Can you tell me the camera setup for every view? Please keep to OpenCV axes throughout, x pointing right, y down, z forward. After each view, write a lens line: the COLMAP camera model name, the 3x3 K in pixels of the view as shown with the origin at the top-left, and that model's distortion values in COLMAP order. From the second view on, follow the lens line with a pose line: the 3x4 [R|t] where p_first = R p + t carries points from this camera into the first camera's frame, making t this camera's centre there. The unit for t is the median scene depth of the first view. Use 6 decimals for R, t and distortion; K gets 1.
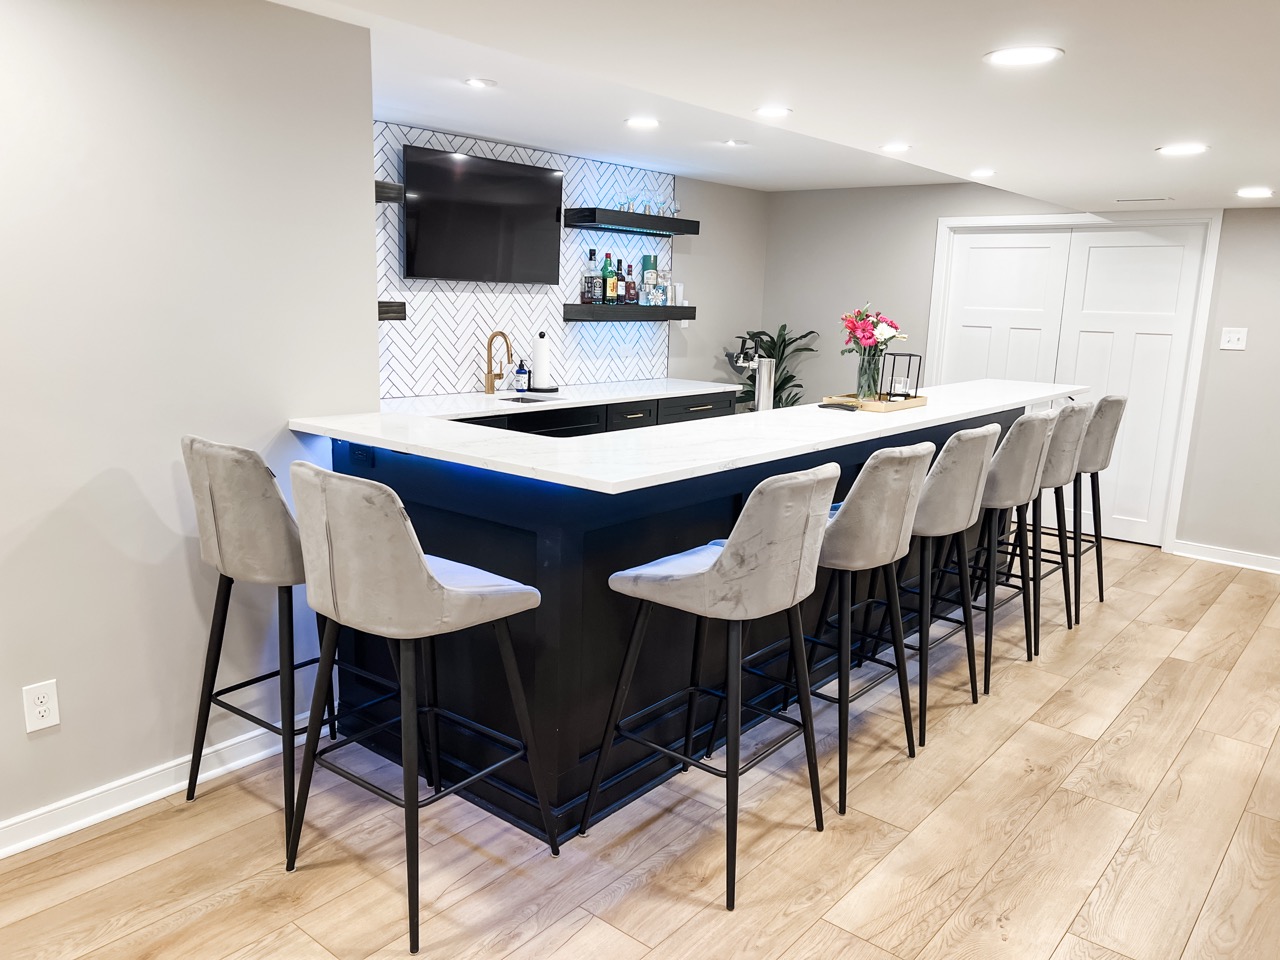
lens RADIAL K [[971.7, 0, 639.9], [0, 971.7, 487.0], [0, 0, 1]] dist [0.045903, -0.048151]
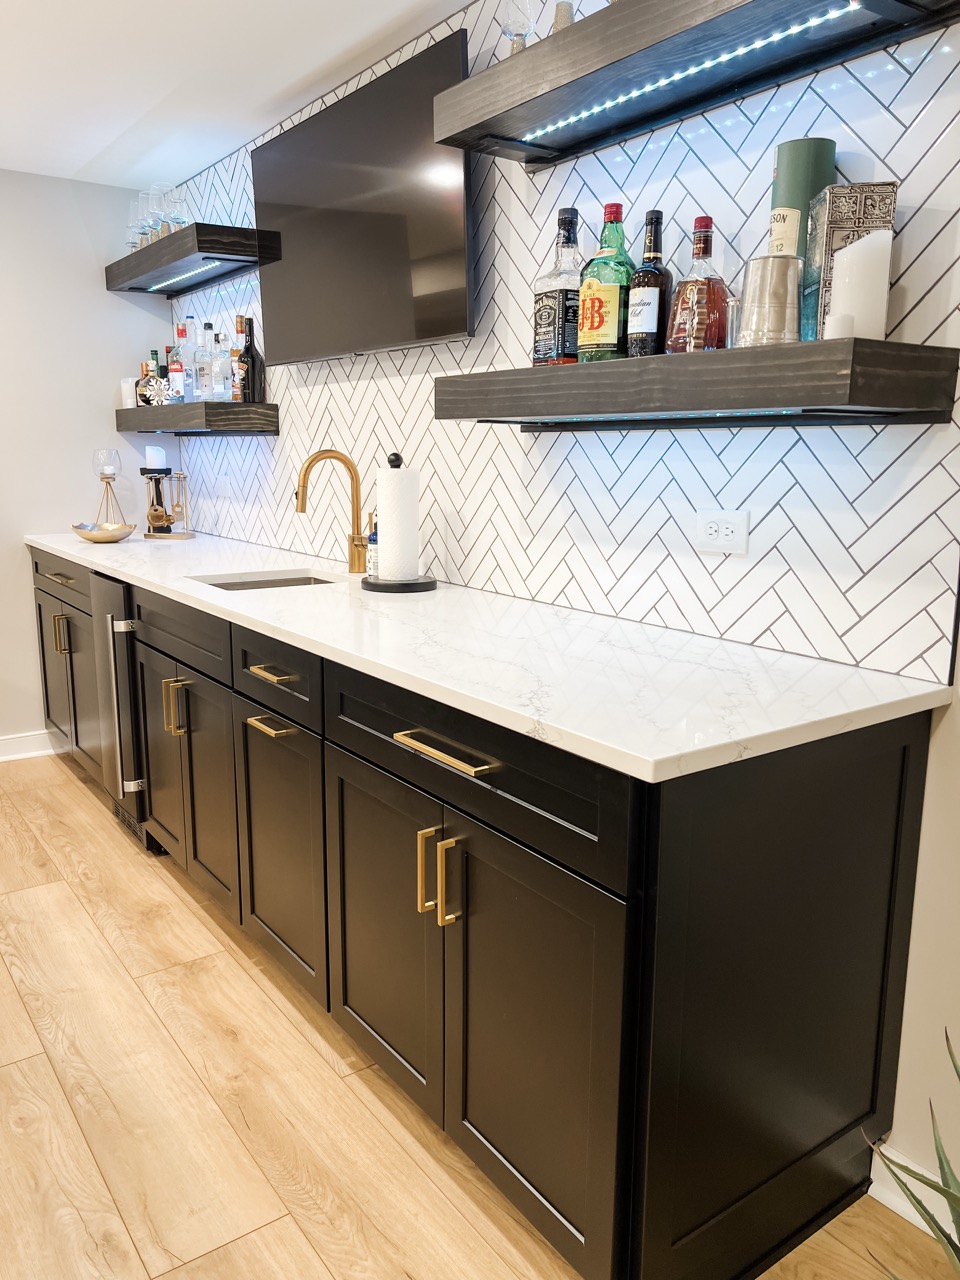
lens RADIAL K [[971.7, 0, 477.8], [0, 971.7, 638.0], [0, 0, 1]] dist [0.045903, -0.048151]
pose [[-0.259447, 0.174540, -0.949854, 0.303187], [-0.179661, 0.957641, 0.225044, -0.175618], [0.948899, 0.229039, -0.217099, 1.085789]]
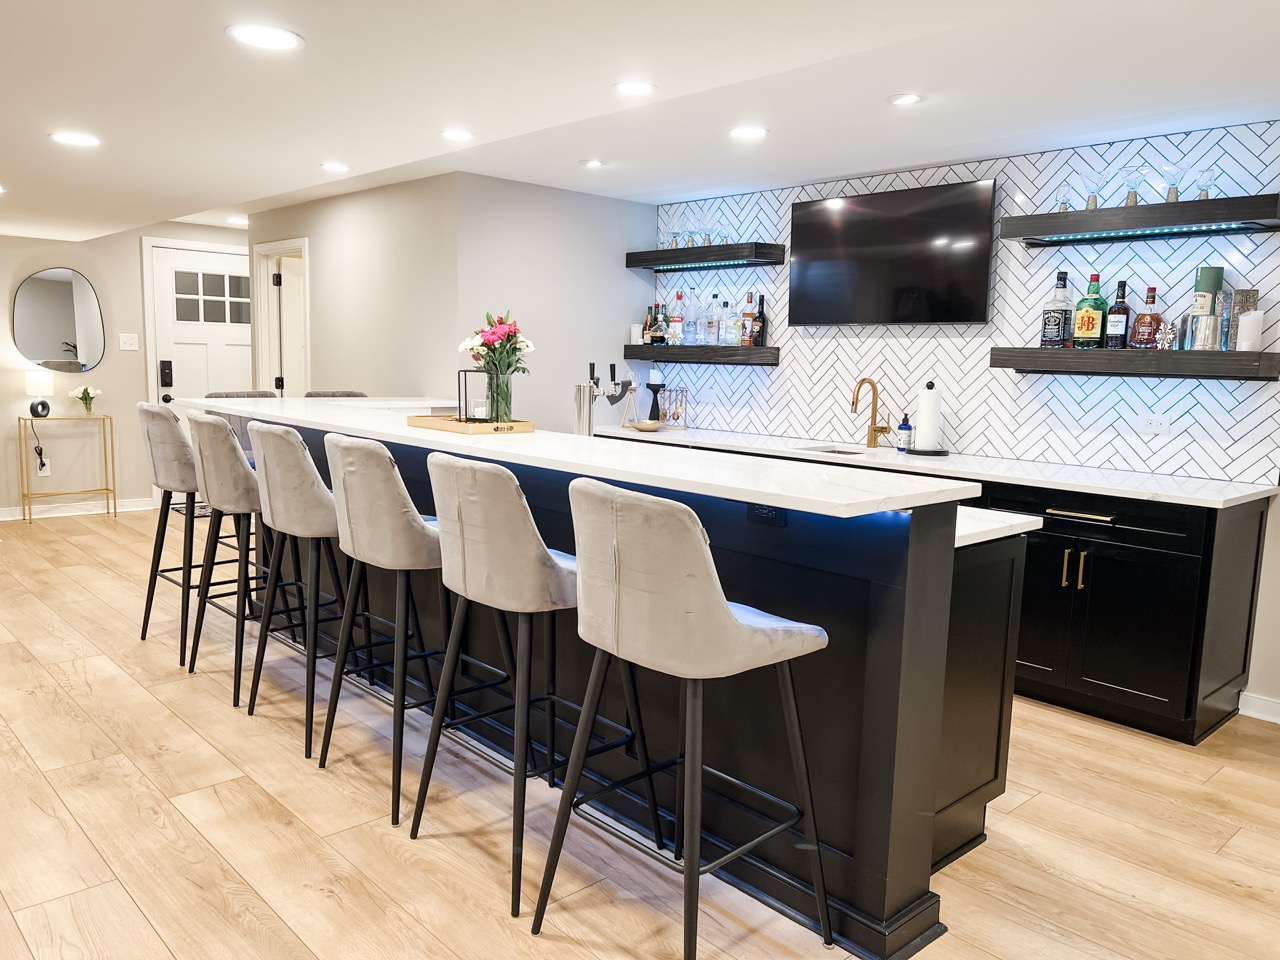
lens RADIAL K [[971.7, 0, 632.8], [0, 971.7, 476.2], [0, 0, 1]] dist [0.045903, -0.048151]
pose [[-0.143020, 0.112073, -0.983354, 0.710328], [-0.199115, 0.969995, 0.139510, -0.139828], [0.969484, 0.215753, -0.116413, 0.820800]]
